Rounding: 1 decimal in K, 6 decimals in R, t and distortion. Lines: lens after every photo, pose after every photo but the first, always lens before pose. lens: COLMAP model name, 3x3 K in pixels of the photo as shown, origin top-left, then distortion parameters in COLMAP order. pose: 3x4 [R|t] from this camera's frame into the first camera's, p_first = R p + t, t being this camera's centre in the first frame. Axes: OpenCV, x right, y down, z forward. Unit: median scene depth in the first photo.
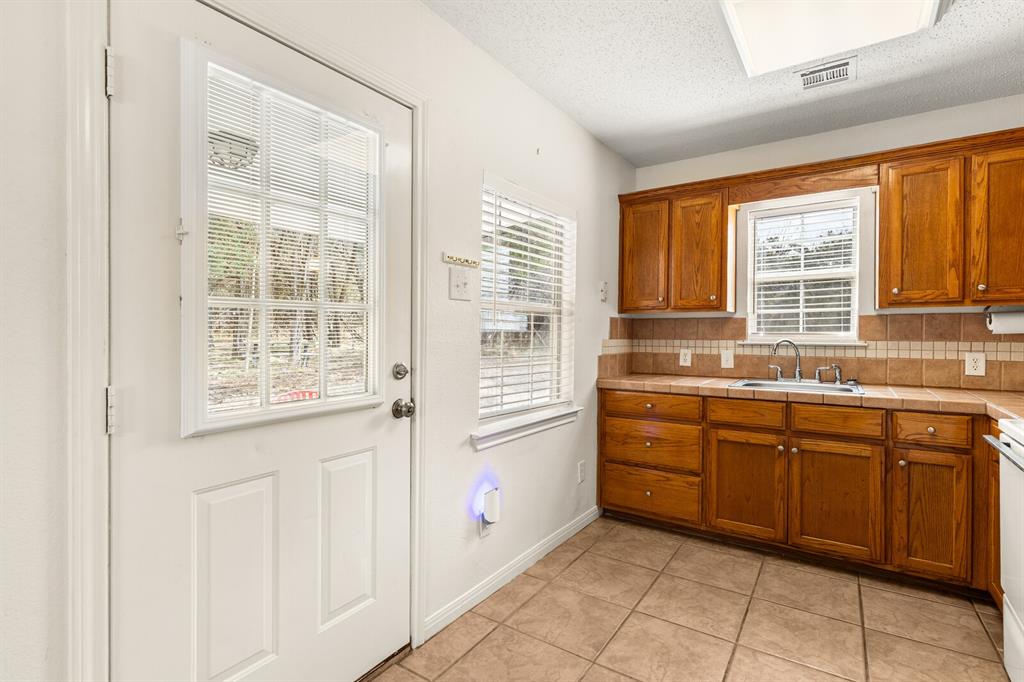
lens RADIAL K [[489.8, 0, 505.4], [0, 489.8, 334.9], [0, 0, 1]] dist [0.000518, 0.000234]
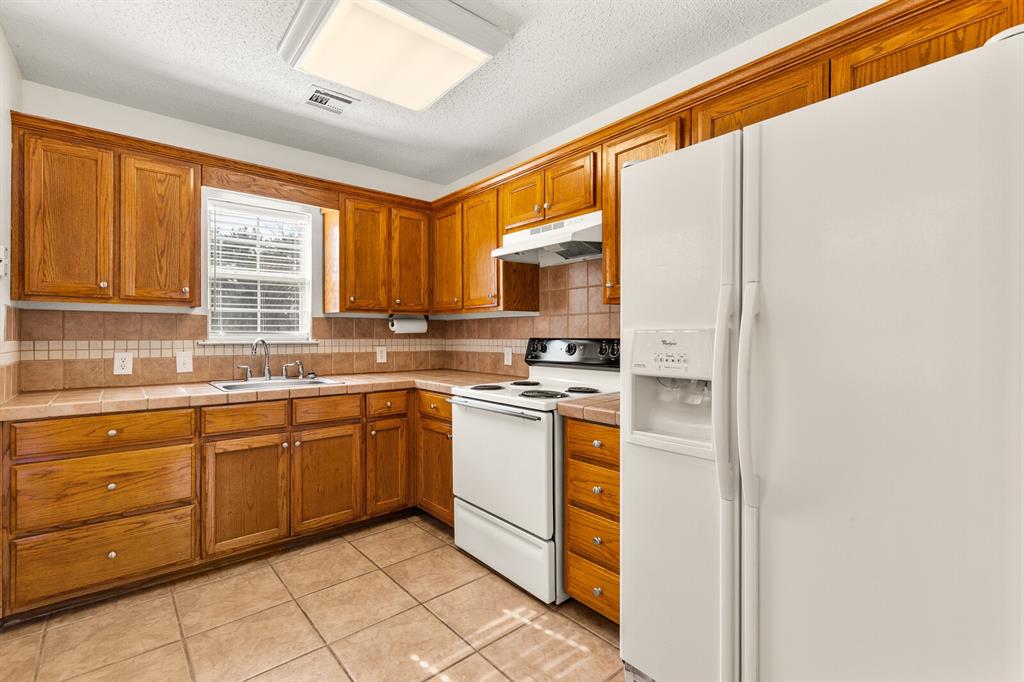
lens RADIAL K [[465.3, 0, 512.0], [0, 465.3, 341.0], [0, 0, 1]] dist [-0.000841, 0.003899]
pose [[0.251806, -0.012833, 0.967693, -0.230906], [0.001363, 0.999916, 0.012905, 0.002846], [-0.967777, -0.001931, 0.251803, 0.275395]]
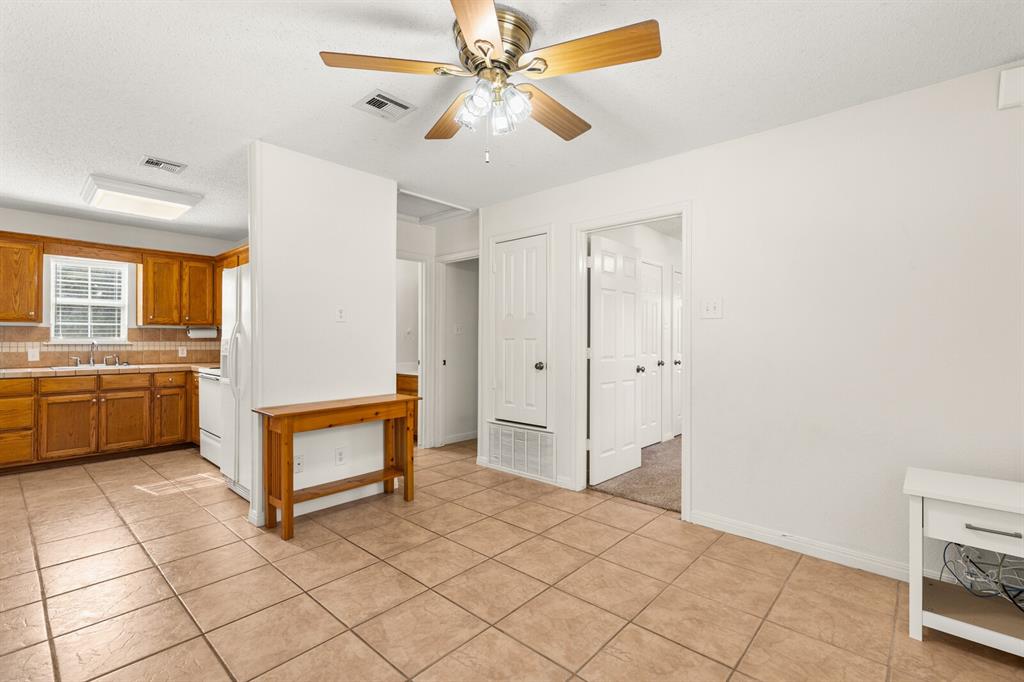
lens RADIAL K [[465.3, 0, 512.0], [0, 465.3, 341.0], [0, 0, 1]] dist [-0.000841, 0.003899]
pose [[0.127271, -0.002884, 0.991864, -0.880412], [-0.000169, 0.999996, 0.002929, 0.004182], [-0.991868, -0.000541, 0.127270, -0.699522]]
